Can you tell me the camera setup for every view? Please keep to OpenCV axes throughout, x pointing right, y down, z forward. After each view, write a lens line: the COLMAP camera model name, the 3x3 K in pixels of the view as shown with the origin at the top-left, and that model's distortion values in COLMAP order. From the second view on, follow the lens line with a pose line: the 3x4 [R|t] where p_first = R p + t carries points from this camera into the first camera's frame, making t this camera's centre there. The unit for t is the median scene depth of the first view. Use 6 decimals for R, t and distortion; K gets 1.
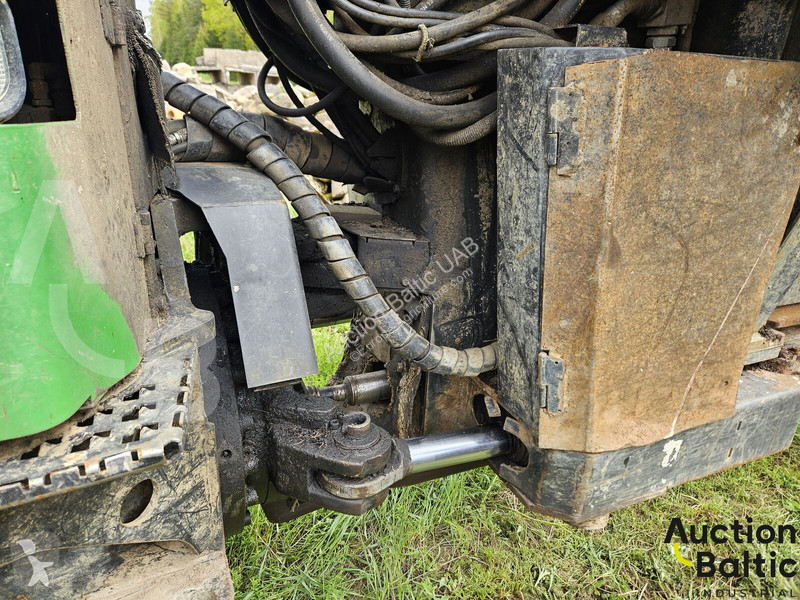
lens RADIAL K [[529.9, 0, 394.3], [0, 529.9, 302.2], [0, 0, 1]] dist [0.058195, -0.037834]
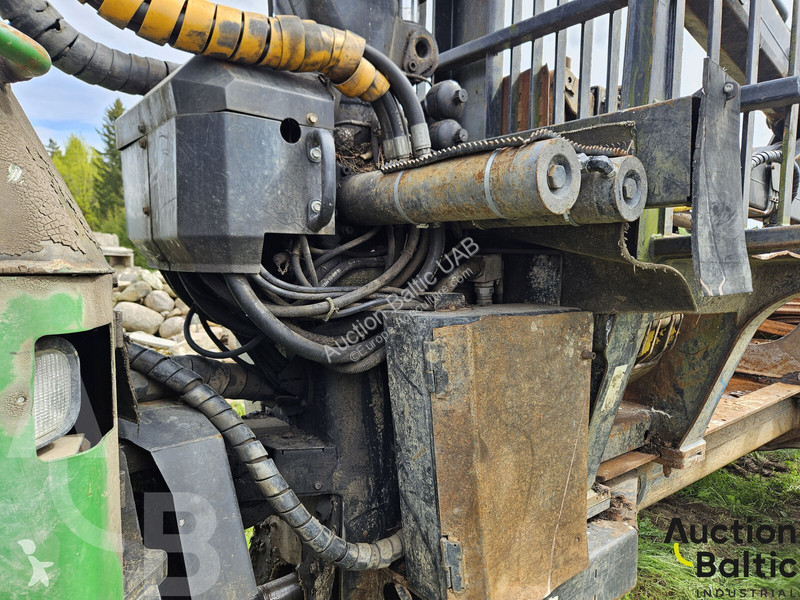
lens RADIAL K [[529.9, 0, 392.8], [0, 529.9, 298.5], [0, 0, 1]] dist [0.058195, -0.037834]
pose [[0.964146, -0.041001, 0.262185, -0.129726], [0.118473, 0.950571, -0.287016, -0.086459], [-0.237458, 0.307787, 0.921347, -0.268517]]
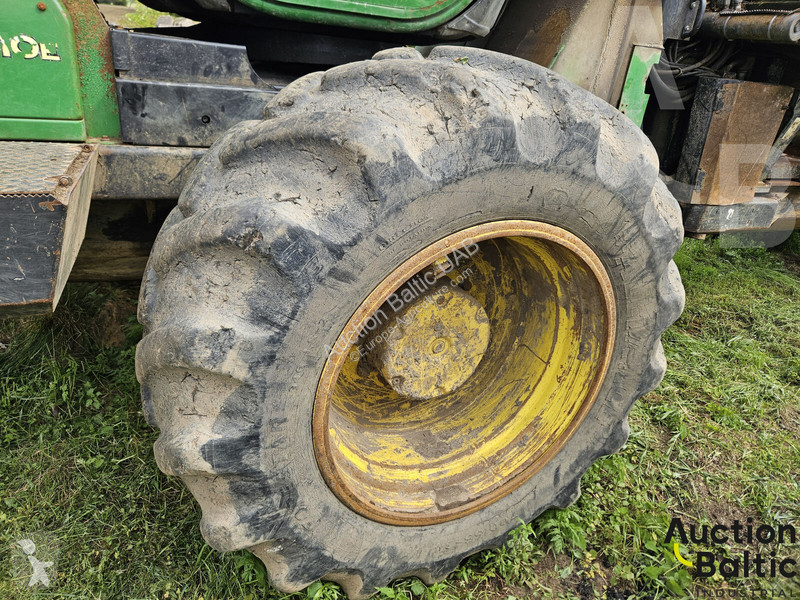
lens RADIAL K [[529.9, 0, 392.4], [0, 529.9, 295.6], [0, 0, 1]] dist [0.058195, -0.037834]
pose [[0.998010, 0.061144, 0.015433, -1.574351], [-0.061827, 0.996908, 0.048499, 0.806649], [-0.012420, -0.049357, 0.998704, -2.277848]]
